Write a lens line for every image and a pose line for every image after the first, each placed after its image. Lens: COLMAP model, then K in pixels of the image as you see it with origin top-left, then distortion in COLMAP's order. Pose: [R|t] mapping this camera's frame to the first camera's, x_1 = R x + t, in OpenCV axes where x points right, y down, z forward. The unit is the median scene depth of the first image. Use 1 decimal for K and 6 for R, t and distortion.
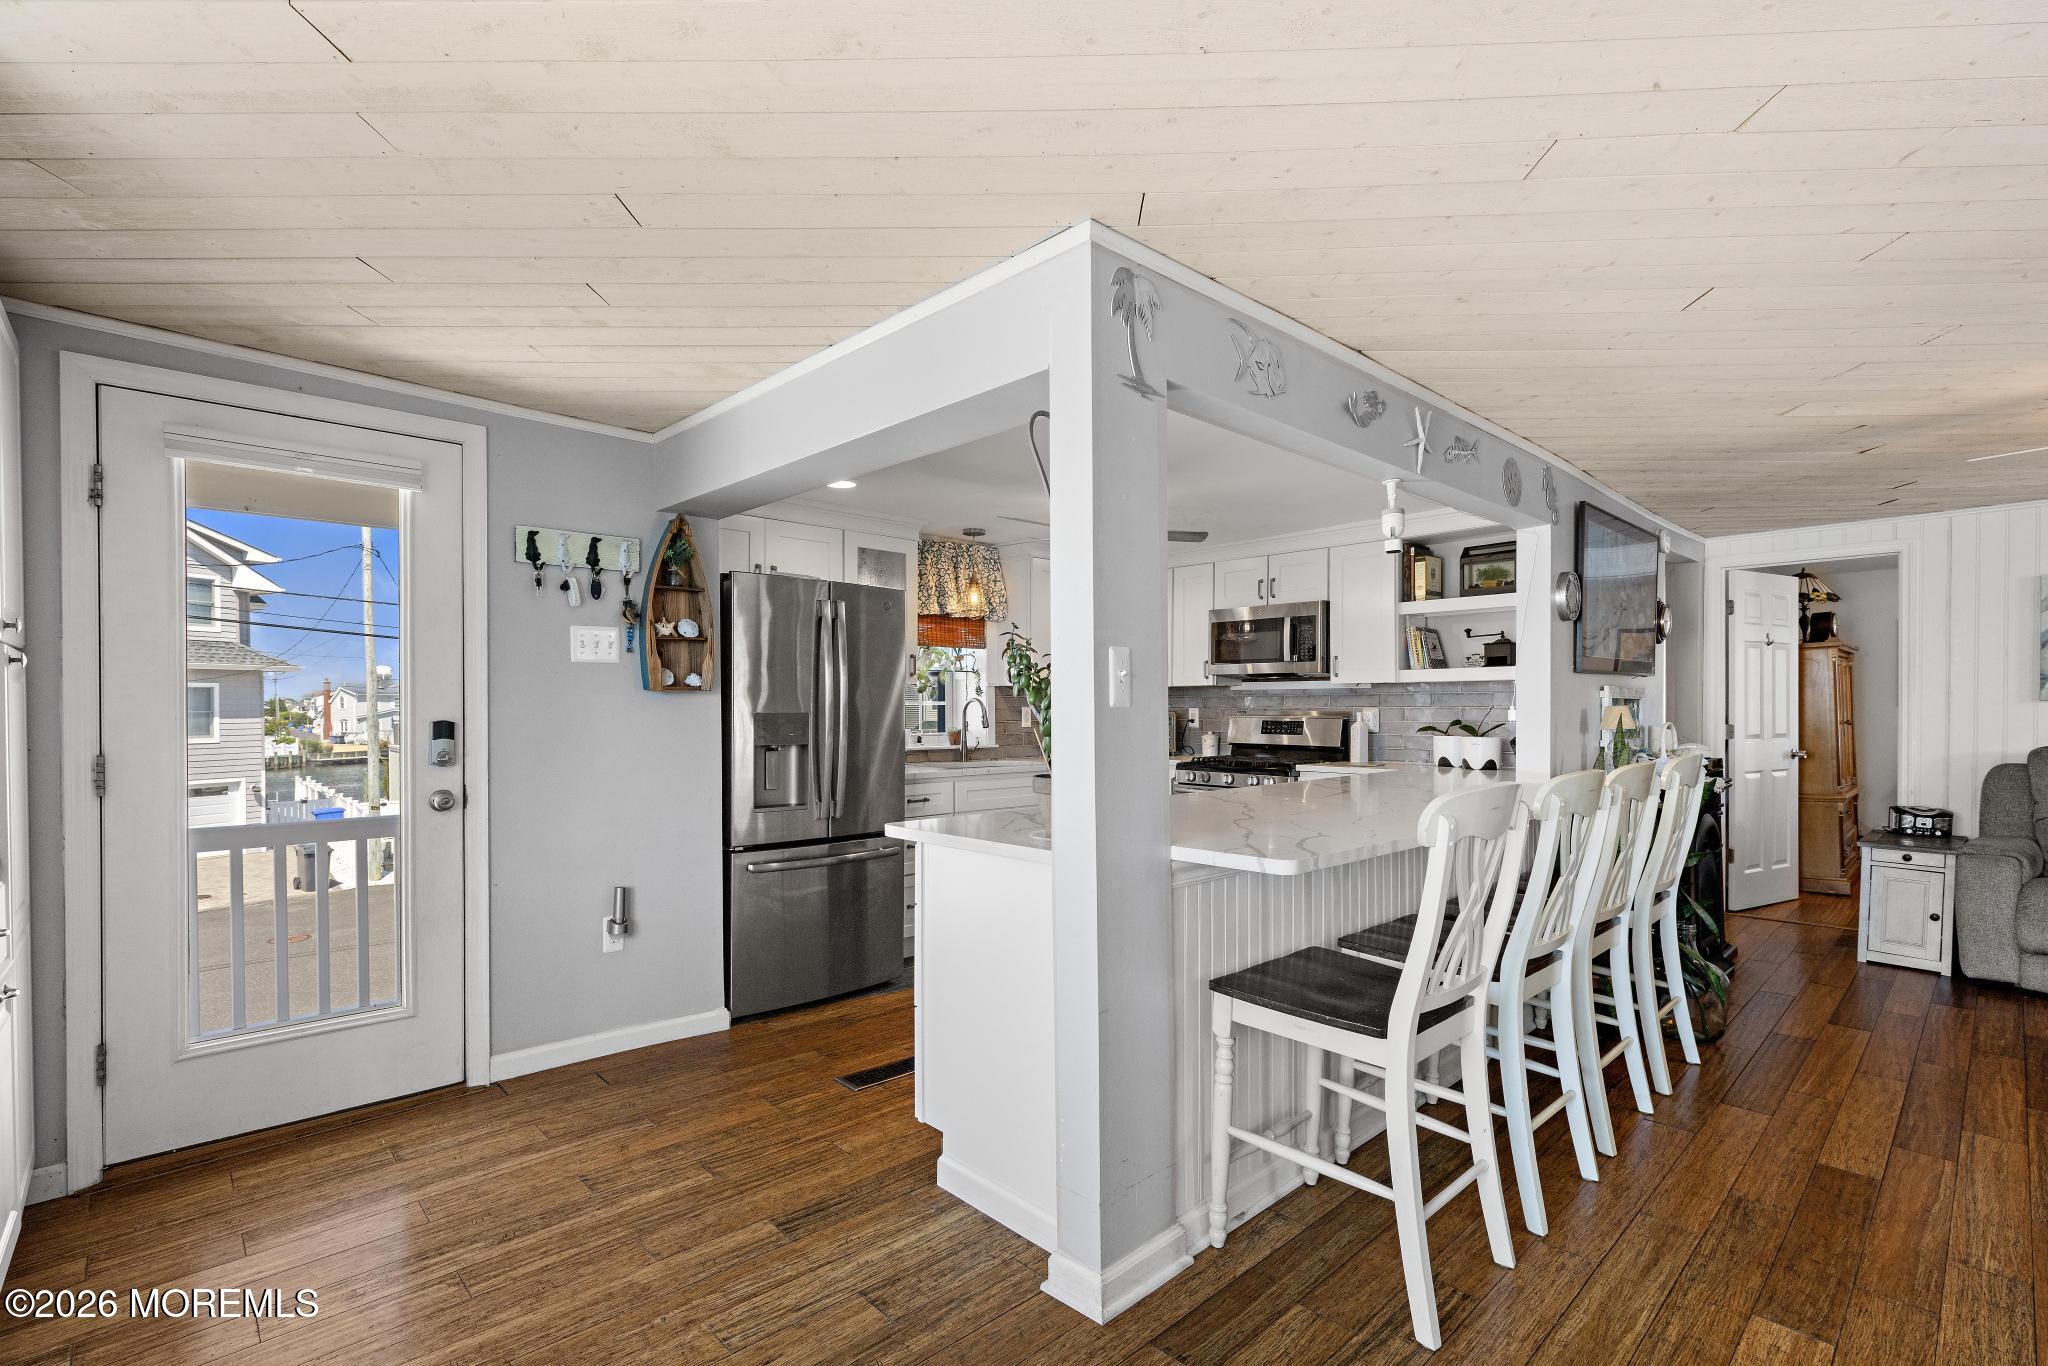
lens RADIAL K [[916.9, 0, 1020.7], [0, 916.9, 713.5], [0, 0, 1]] dist [0.005432, -0.001325]
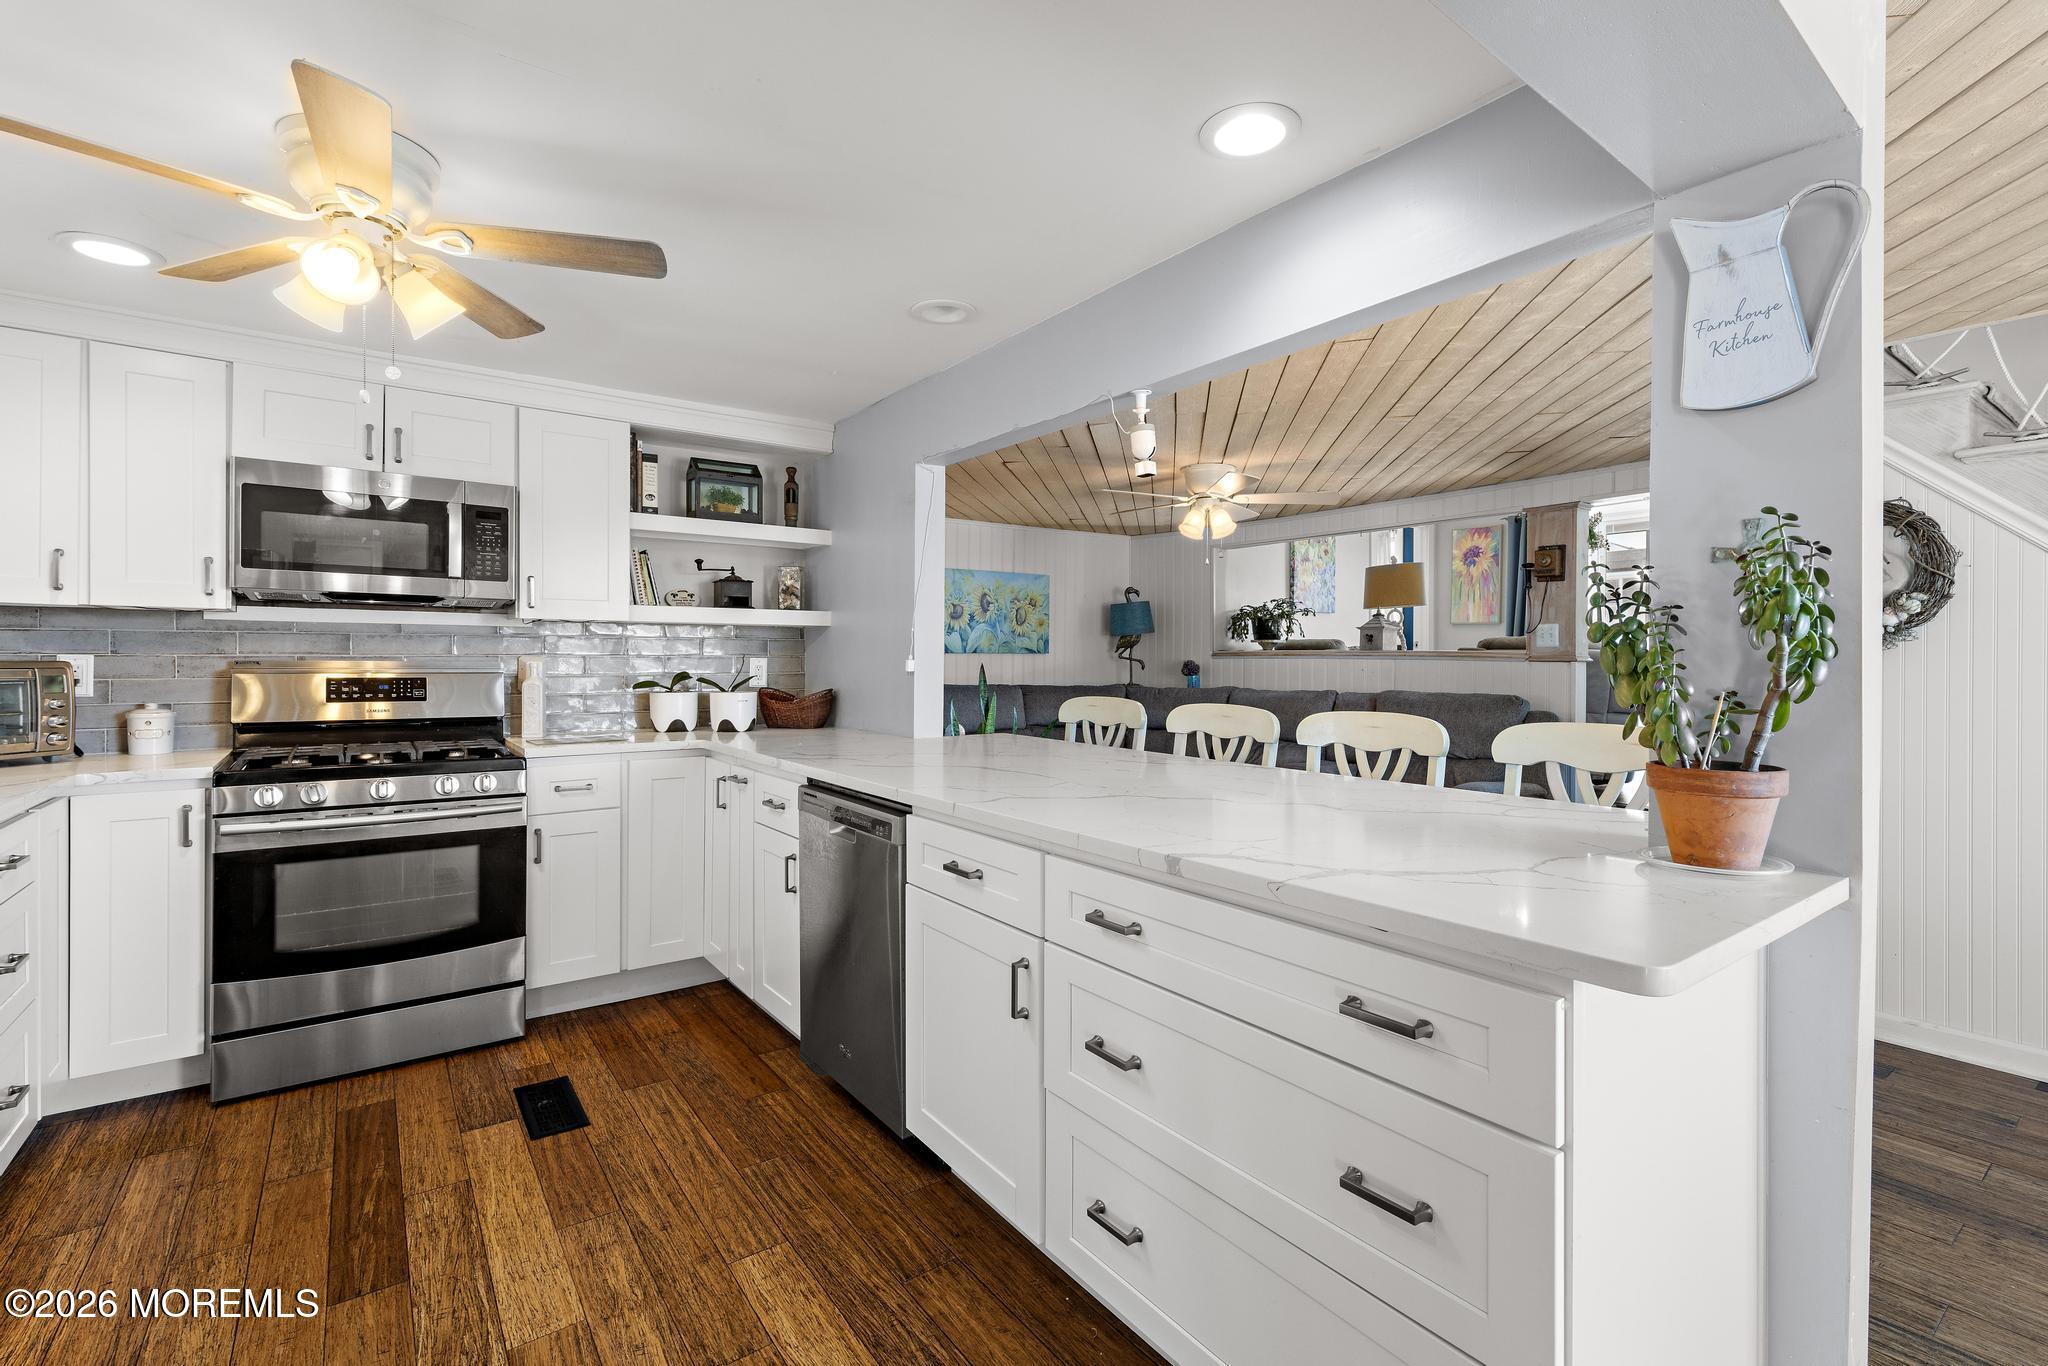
lens RADIAL K [[916.9, 0, 1031.2], [0, 916.9, 666.6], [0, 0, 1]] dist [0.005432, -0.001325]
pose [[0.112928, -0.007165, 0.993577, -0.430412], [0.003050, 0.999972, 0.006865, -0.003869], [-0.993599, 0.002255, 0.112946, 0.948067]]
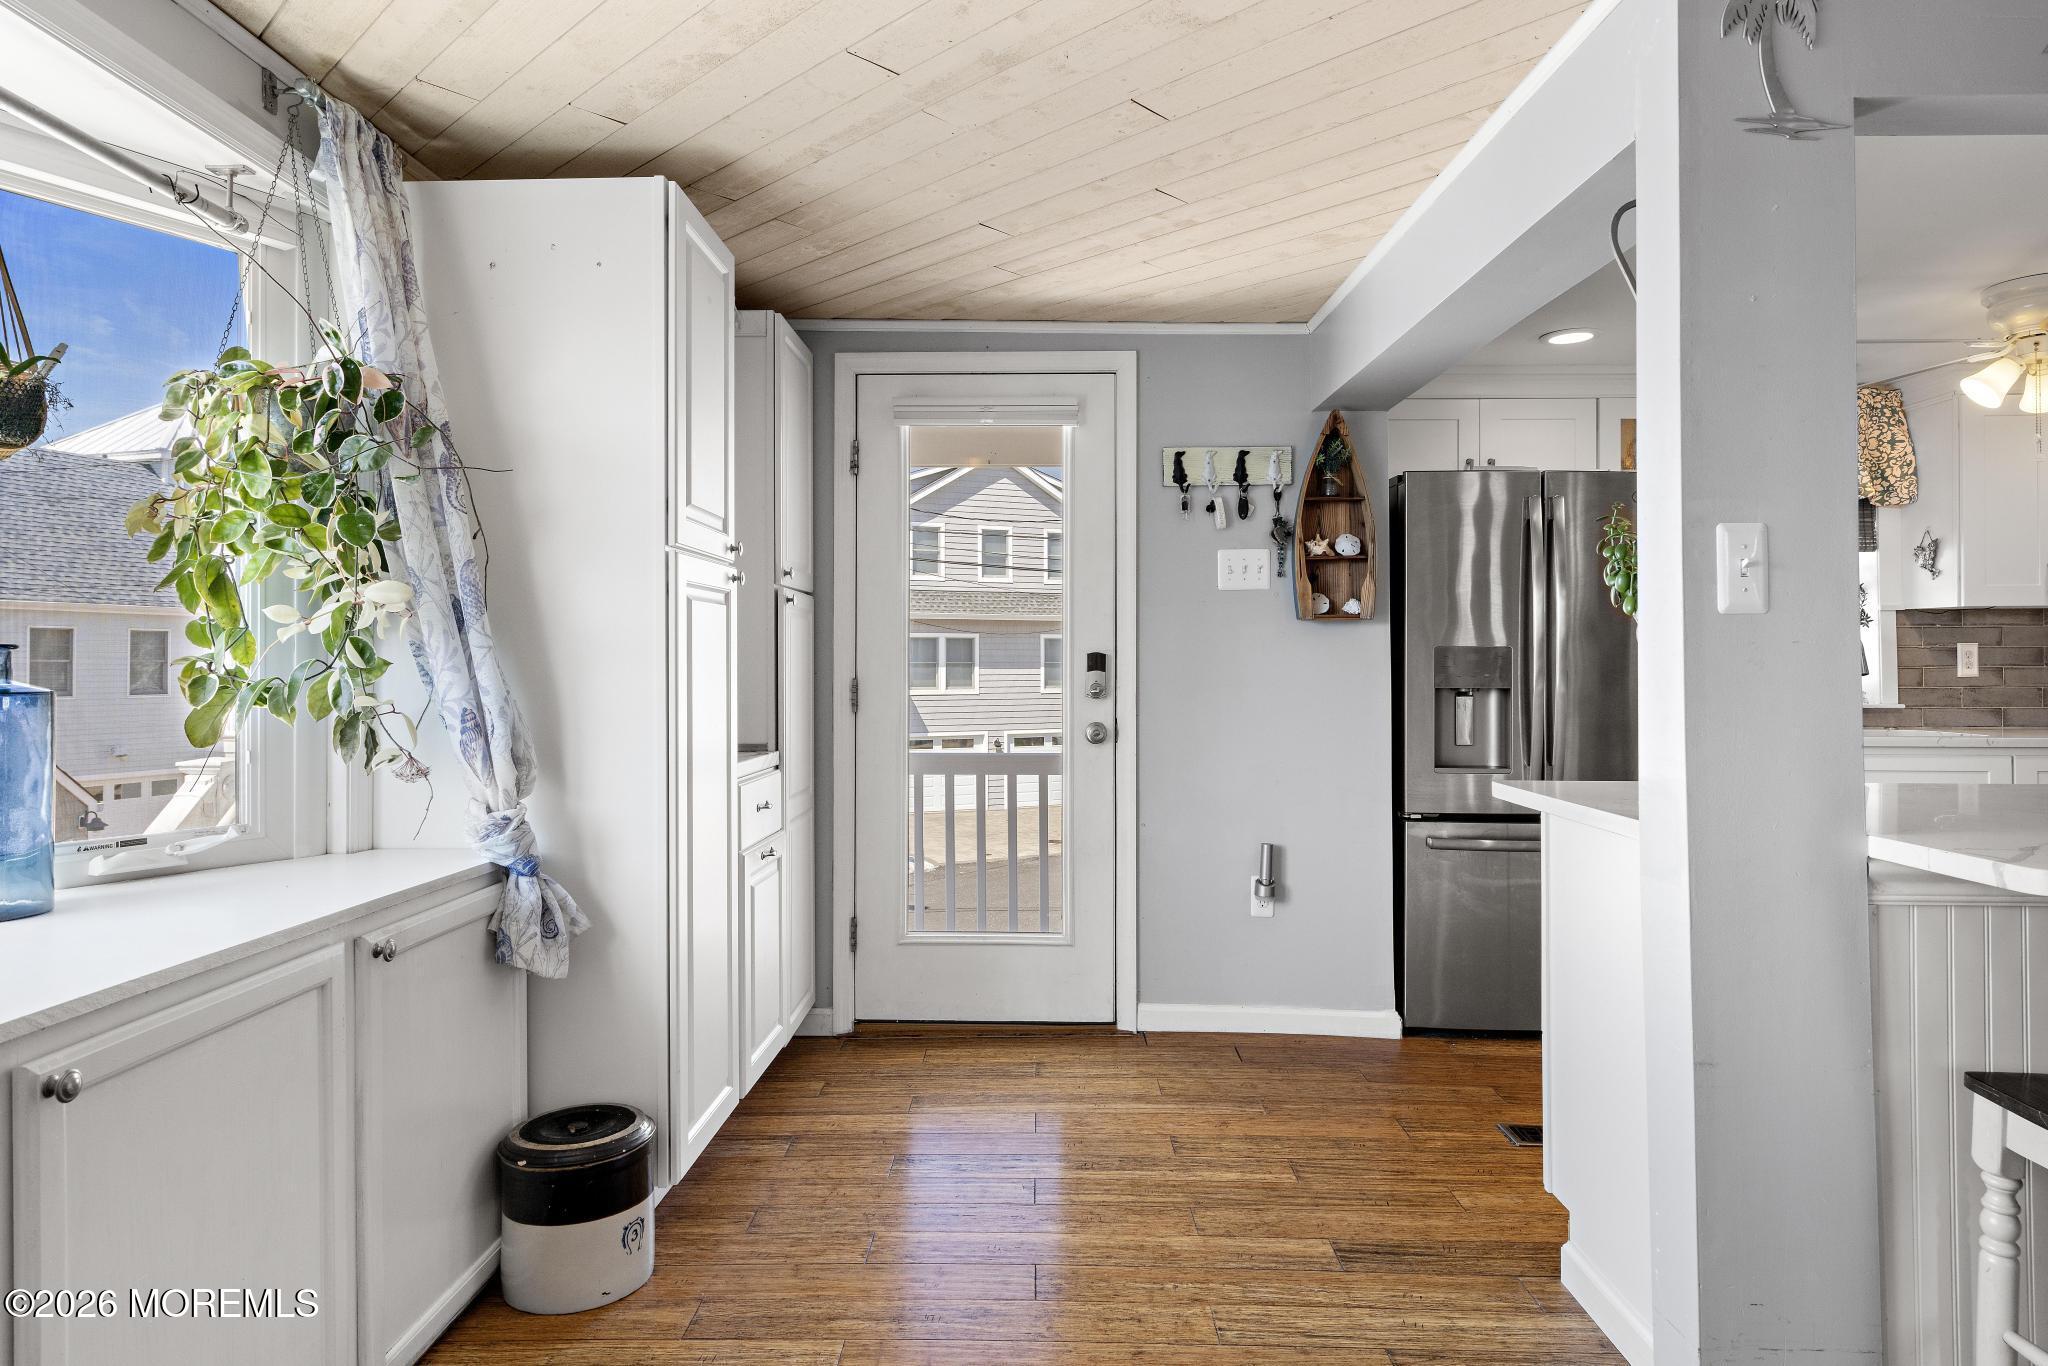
lens RADIAL K [[1209.5, 0, 1039.8], [0, 1209.5, 644.4], [0, 0, 1]] dist [0.008909, -0.001497]
pose [[0.725994, -0.008150, -0.687653, 0.214088], [-0.005682, 0.999825, -0.017849, 0.021217], [0.687678, 0.016865, 0.725820, 0.006023]]
